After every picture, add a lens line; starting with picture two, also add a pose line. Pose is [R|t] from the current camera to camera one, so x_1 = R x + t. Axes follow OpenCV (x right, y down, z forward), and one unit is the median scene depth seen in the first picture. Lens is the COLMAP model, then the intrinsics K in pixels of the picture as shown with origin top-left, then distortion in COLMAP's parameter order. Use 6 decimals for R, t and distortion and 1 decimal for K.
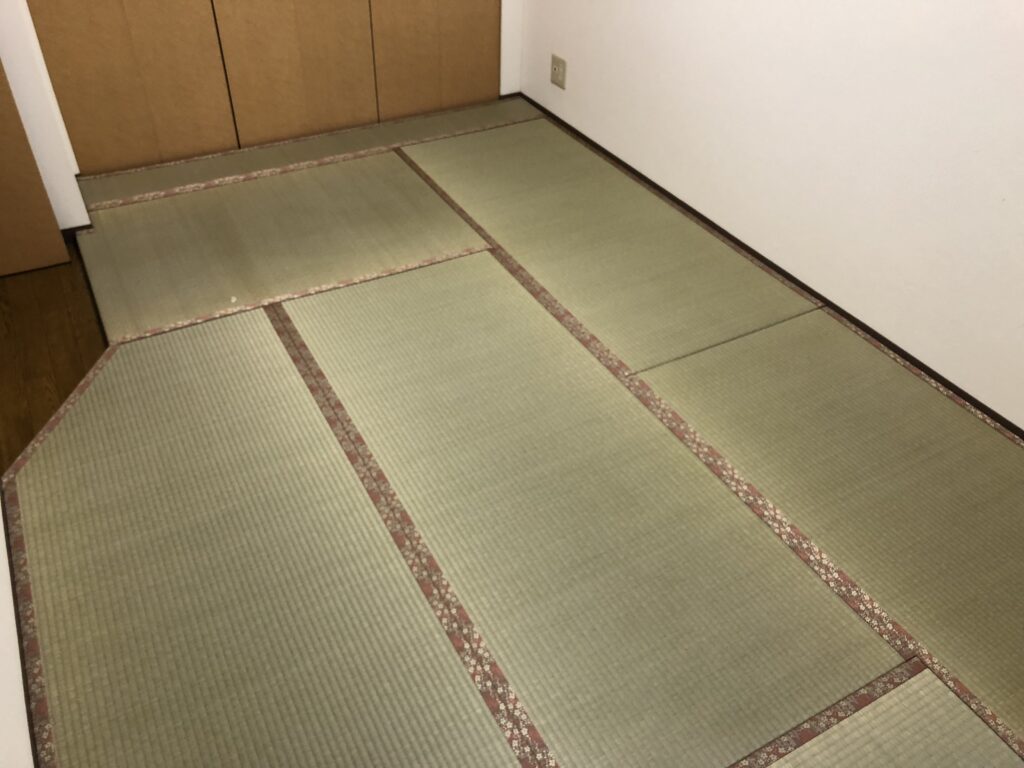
lens RADIAL K [[844.4, 0, 512.0], [0, 844.4, 384.0], [0, 0, 1]] dist [0.007970, -0.000153]
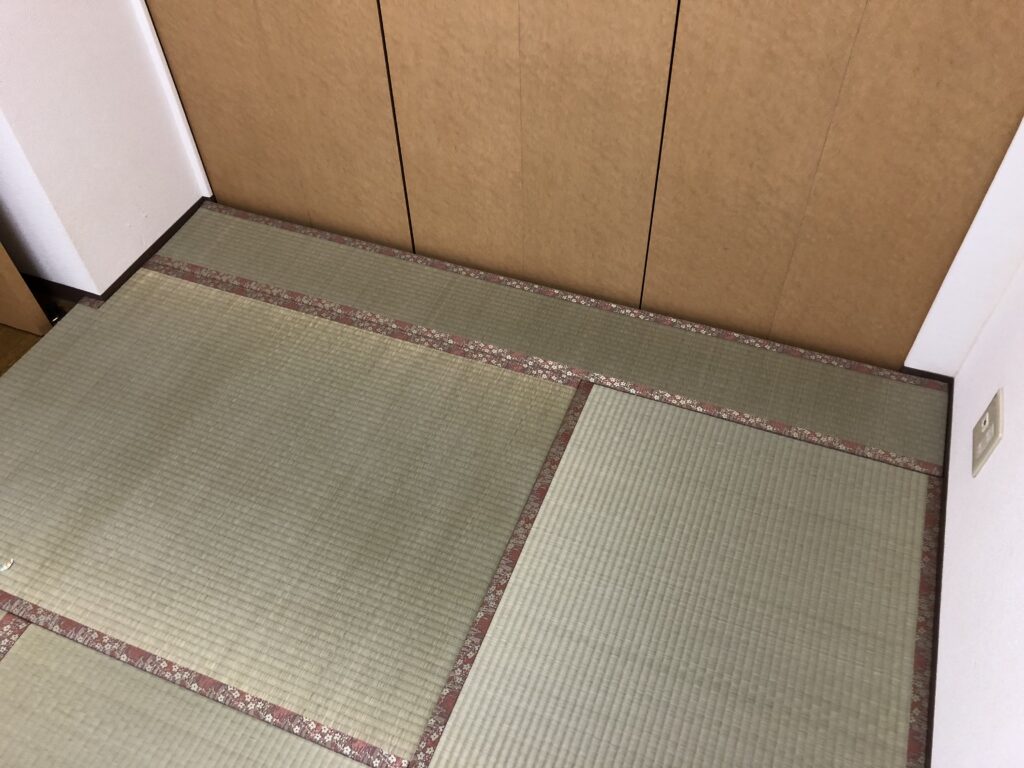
lens RADIAL K [[844.4, 0, 512.0], [0, 844.4, 384.0], [0, 0, 1]] dist [0.007970, -0.000153]
pose [[0.642919, 0.550523, -0.532523, 0.132055], [-0.459929, 0.833441, 0.306336, -0.476280], [0.612471, 0.047974, 0.789036, 0.622503]]
